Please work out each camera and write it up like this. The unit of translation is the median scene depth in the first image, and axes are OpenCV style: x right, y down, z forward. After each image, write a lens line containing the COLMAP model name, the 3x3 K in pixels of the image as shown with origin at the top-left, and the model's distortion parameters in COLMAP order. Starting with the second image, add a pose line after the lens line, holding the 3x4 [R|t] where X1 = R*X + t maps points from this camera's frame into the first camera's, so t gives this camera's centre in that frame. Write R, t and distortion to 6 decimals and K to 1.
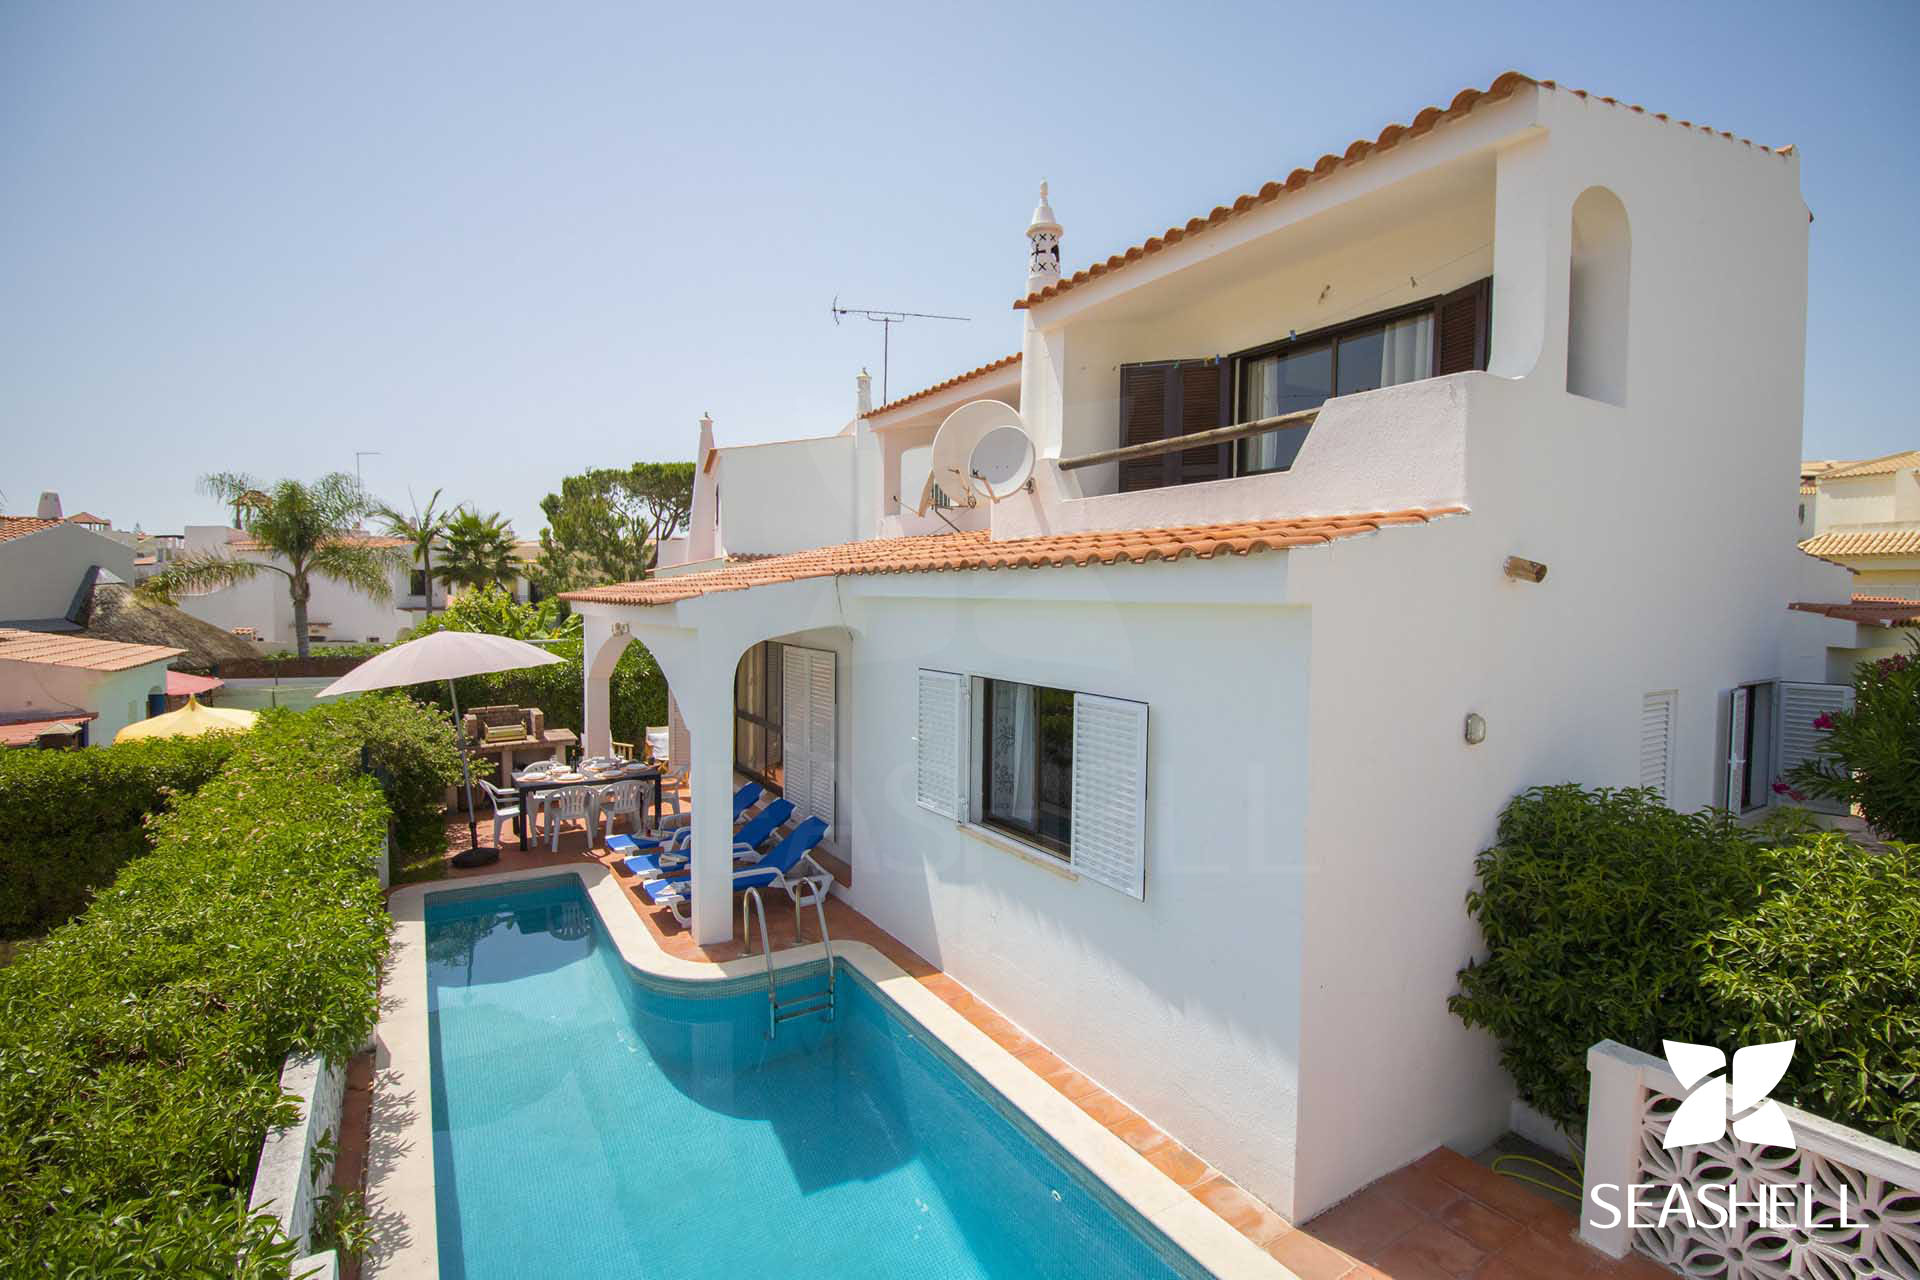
lens RADIAL K [[888.0, 0, 959.4], [0, 888.0, 634.3], [0, 0, 1]] dist [0.001264, -0.014375]
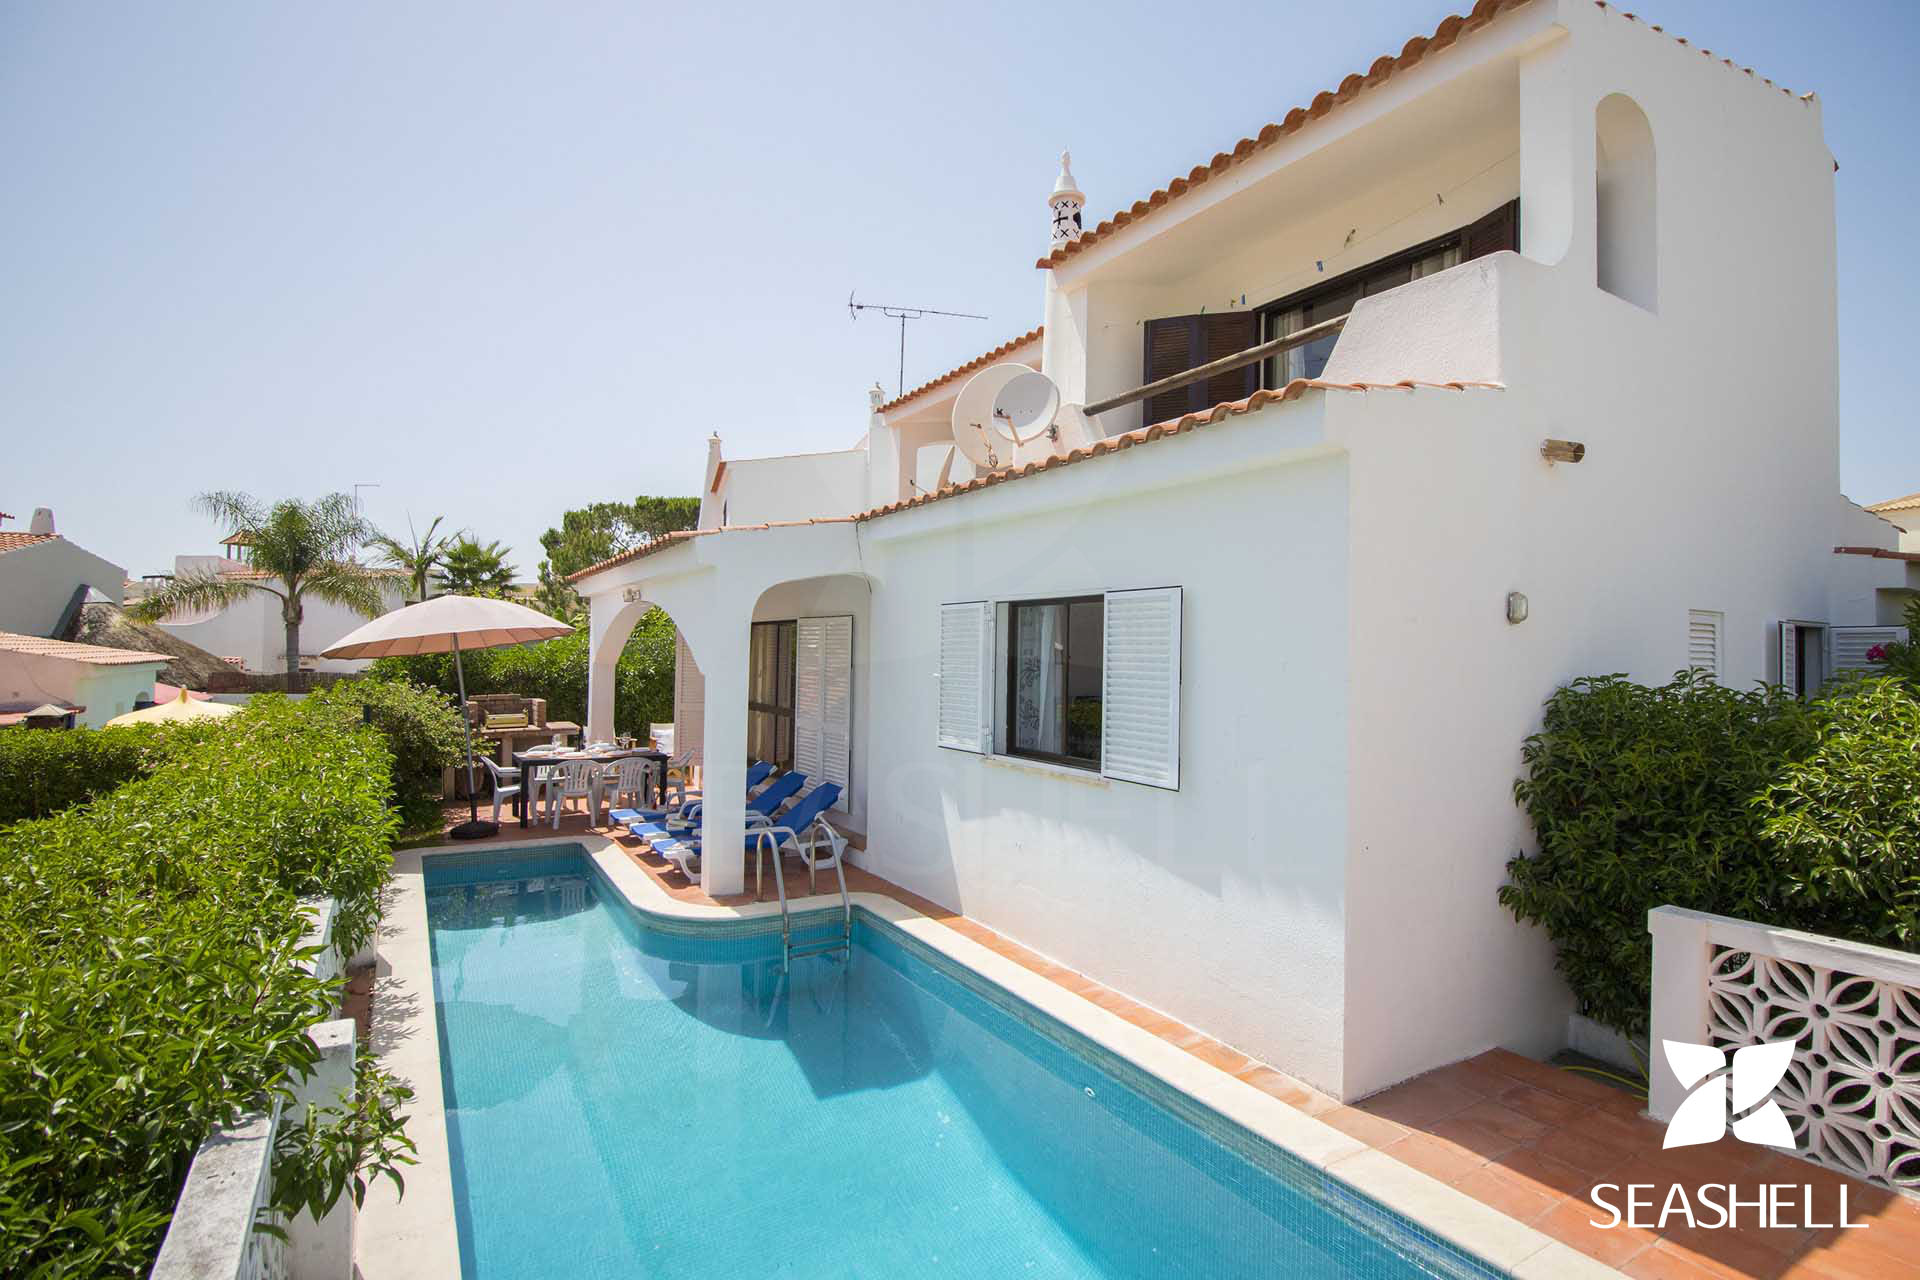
lens RADIAL K [[924.9, 0, 960.0], [0, 924.9, 640.0], [0, 0, 1]] dist [0.003845, -0.016204]
pose [[0.999949, 0.006356, -0.007900, -0.015892], [-0.006842, 0.997986, -0.063067, 0.133985], [0.007483, 0.063118, 0.997978, -0.012769]]
